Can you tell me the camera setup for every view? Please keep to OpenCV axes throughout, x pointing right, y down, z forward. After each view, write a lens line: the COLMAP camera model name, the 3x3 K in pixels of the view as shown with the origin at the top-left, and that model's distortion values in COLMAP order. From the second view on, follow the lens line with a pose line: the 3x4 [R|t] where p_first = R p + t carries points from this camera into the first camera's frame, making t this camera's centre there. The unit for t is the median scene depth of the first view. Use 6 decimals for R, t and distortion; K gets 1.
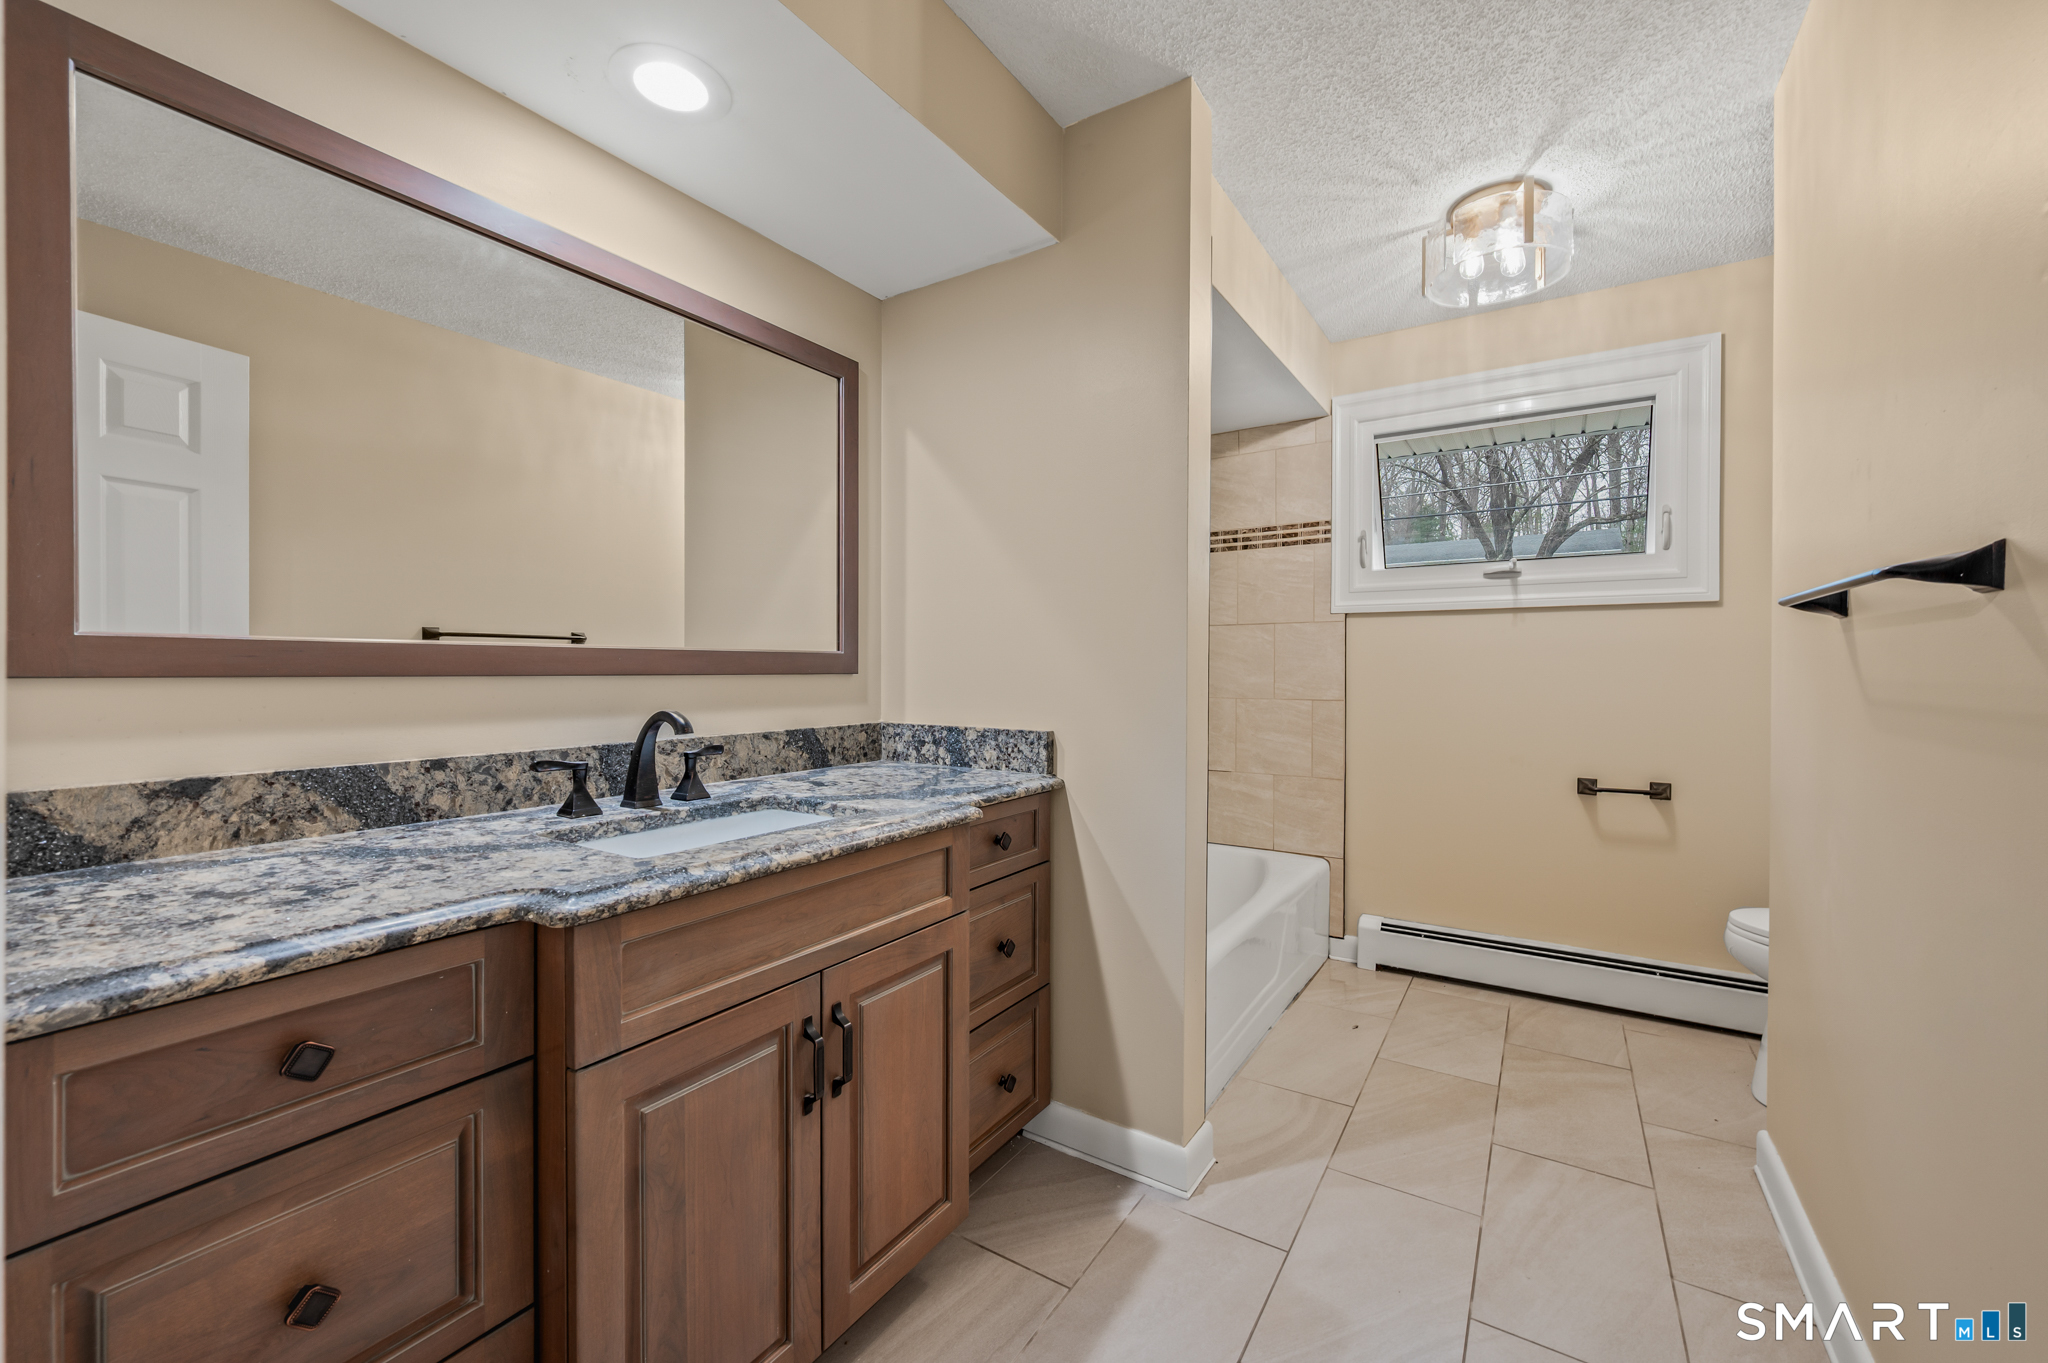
lens RADIAL K [[831.2, 0, 1032.3], [0, 831.2, 675.6], [0, 0, 1]] dist [-0.002283, -0.000486]
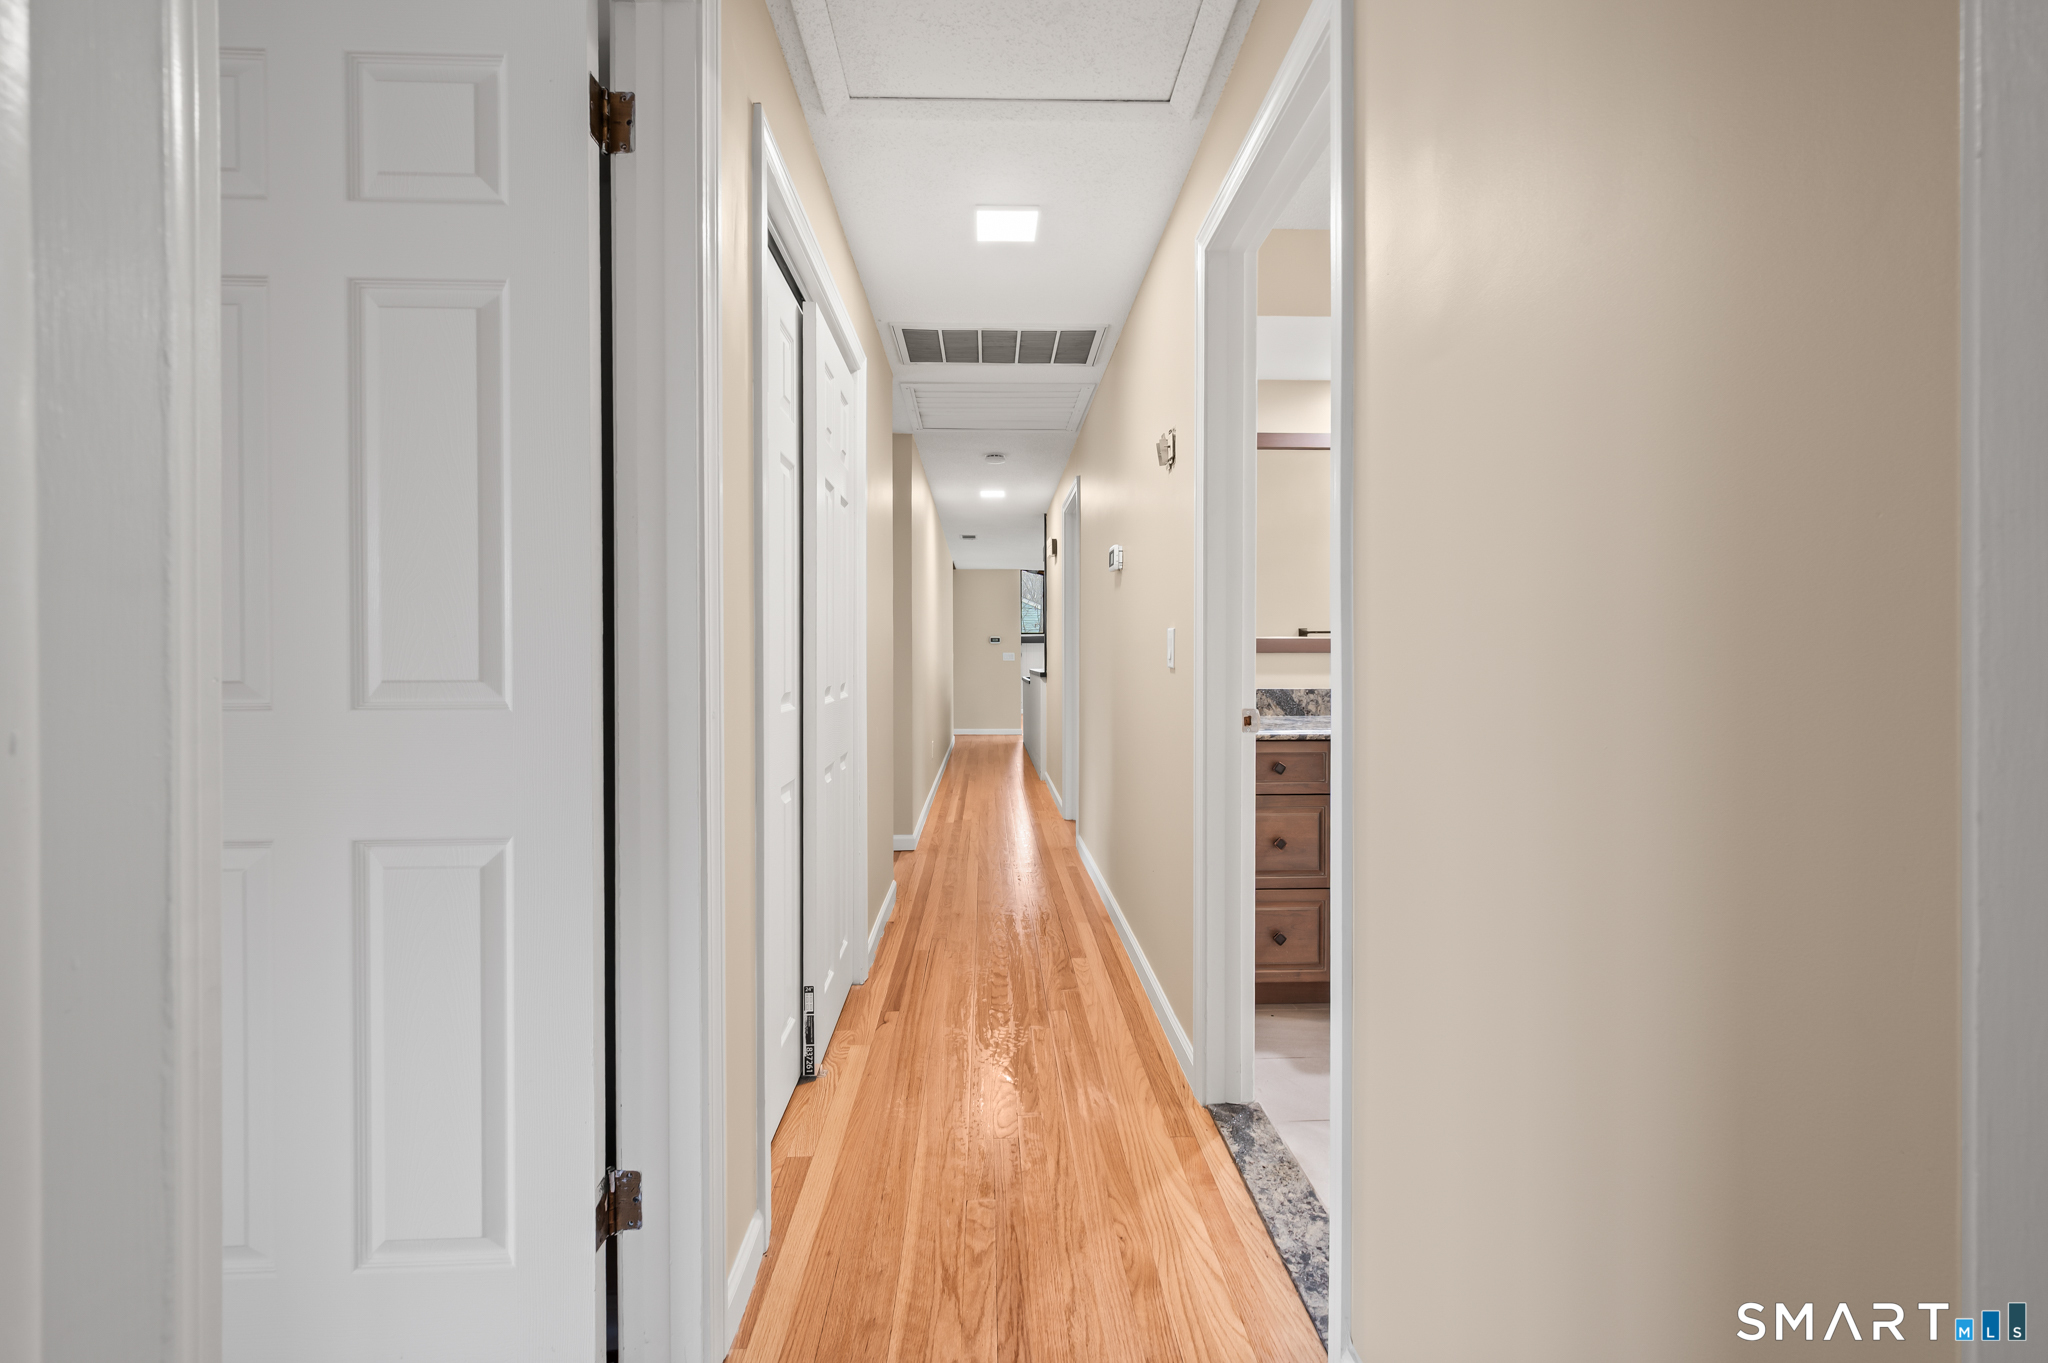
lens RADIAL K [[831.2, 0, 1021.8], [0, 831.2, 669.2], [0, 0, 1]] dist [-0.002283, -0.000486]
pose [[0.586072, 0.003091, -0.810253, 0.527303], [0.001325, 0.999988, 0.004772, 0.025495], [0.810258, -0.003870, 0.586061, -0.774966]]
